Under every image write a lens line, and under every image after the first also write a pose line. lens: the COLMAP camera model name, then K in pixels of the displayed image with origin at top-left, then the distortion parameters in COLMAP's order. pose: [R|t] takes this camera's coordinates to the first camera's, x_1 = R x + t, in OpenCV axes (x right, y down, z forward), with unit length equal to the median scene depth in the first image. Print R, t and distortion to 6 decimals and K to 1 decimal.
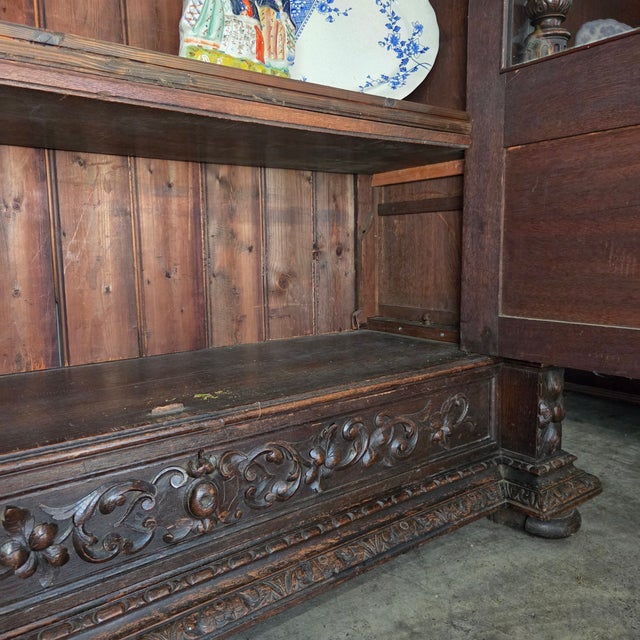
lens RADIAL K [[574.5, 0, 328.2], [0, 574.5, 316.9], [0, 0, 1]] dist [0.057110, -0.041871]
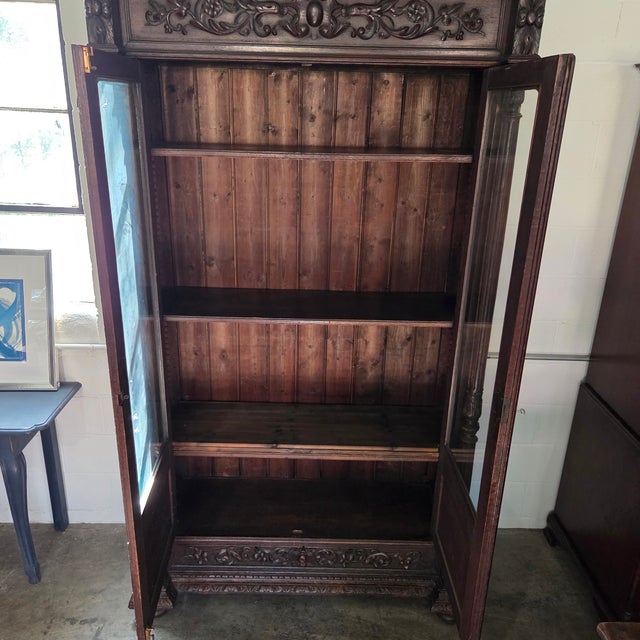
lens RADIAL K [[574.5, 0, 315.7], [0, 574.5, 316.1], [0, 0, 1]] dist [0.057110, -0.041871]
pose [[0.785022, 0.245313, -0.568825, 1.054574], [-0.107158, 0.958181, 0.265341, -1.443037], [0.610129, -0.147344, 0.778481, -1.048583]]
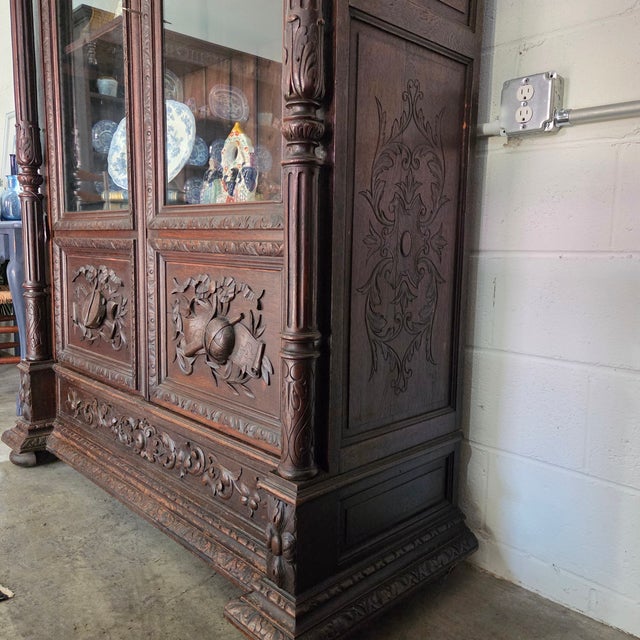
lens RADIAL K [[578.7, 0, 319.4], [0, 578.7, 318.5], [0, 0, 1]] dist [0.046550, -0.026963]
pose [[0.102821, 0.134878, -0.985513, 1.325622], [-0.140553, 0.982793, 0.119841, -0.332227], [0.984720, 0.126194, 0.120009, 0.932088]]
